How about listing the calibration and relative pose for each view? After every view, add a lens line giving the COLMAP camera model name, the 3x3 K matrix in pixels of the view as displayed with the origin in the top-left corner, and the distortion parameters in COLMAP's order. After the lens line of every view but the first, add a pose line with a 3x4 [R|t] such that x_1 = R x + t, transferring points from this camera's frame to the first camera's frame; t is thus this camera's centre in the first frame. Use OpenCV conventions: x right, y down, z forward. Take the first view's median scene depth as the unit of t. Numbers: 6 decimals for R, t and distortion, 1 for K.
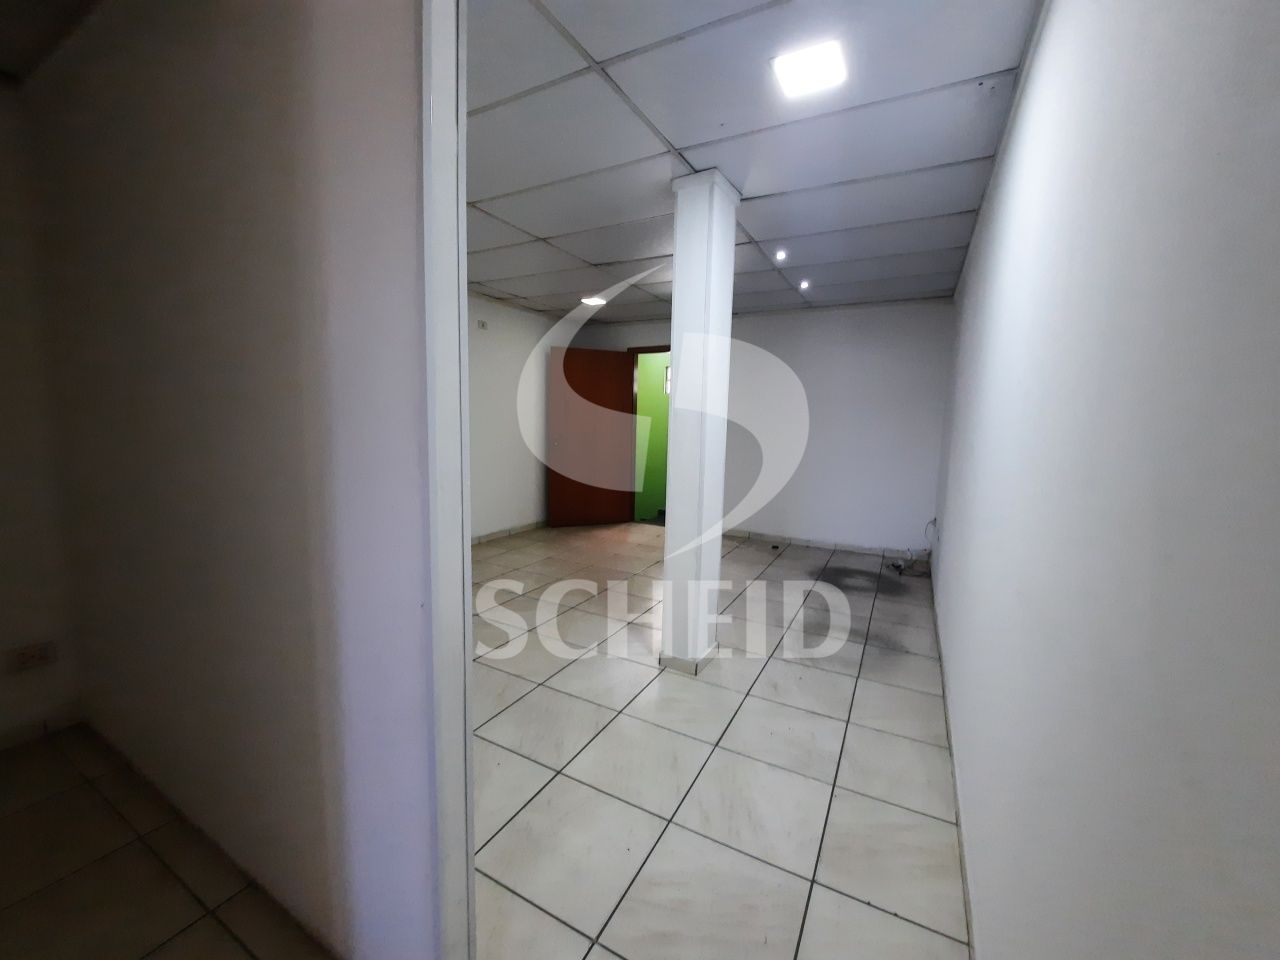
lens RADIAL K [[512.4, 0, 634.5], [0, 512.4, 476.0], [0, 0, 1]] dist [-0.016315, 0.000619]
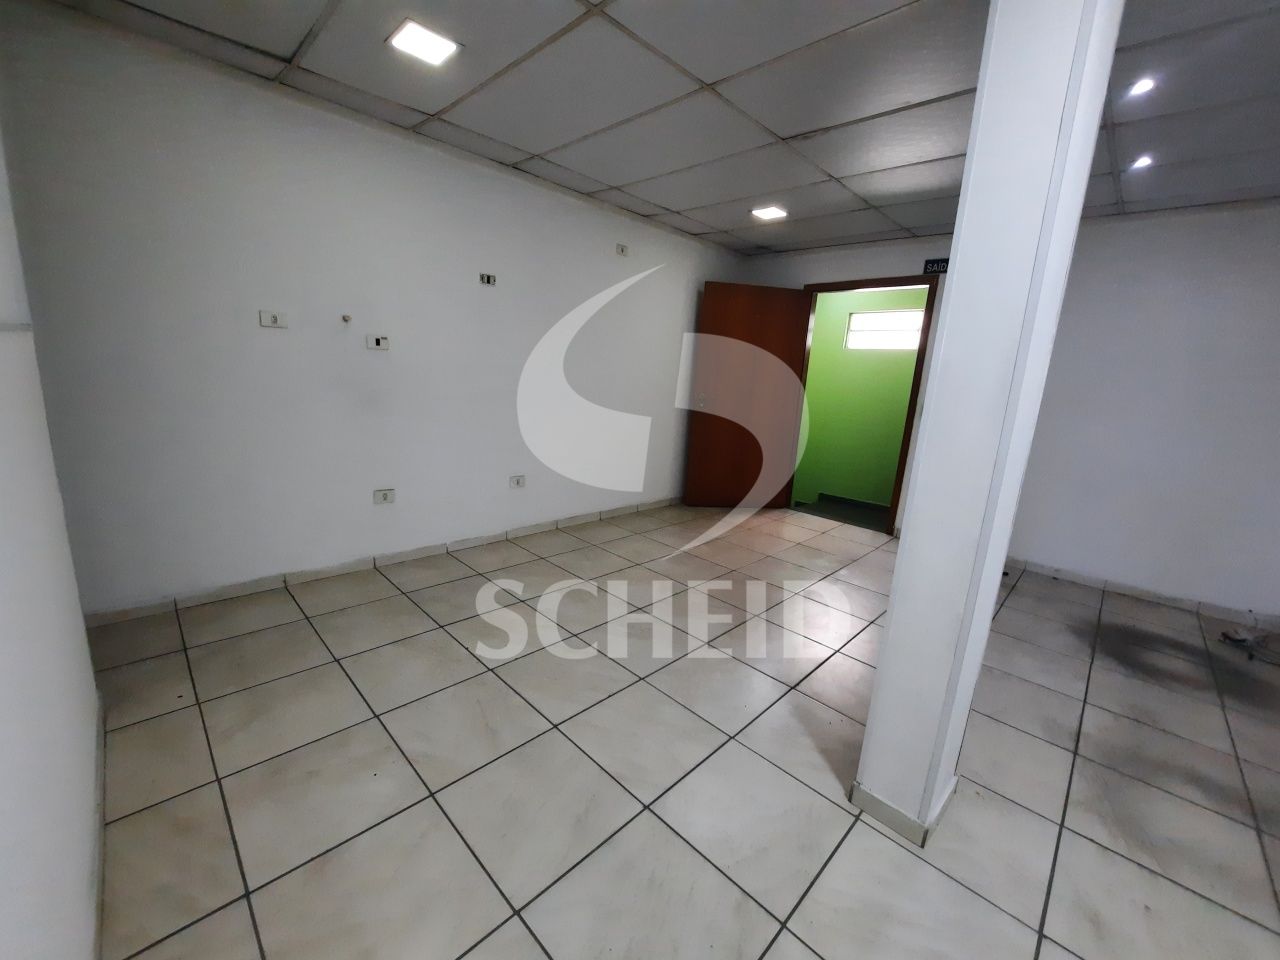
lens RADIAL K [[512.4, 0, 634.5], [0, 512.4, 476.0], [0, 0, 1]] dist [-0.016315, 0.000619]
pose [[0.960346, 0.094013, -0.262481, -0.037989], [-0.073115, 0.993407, 0.088303, -0.017416], [0.269053, -0.065610, 0.960888, 0.219557]]
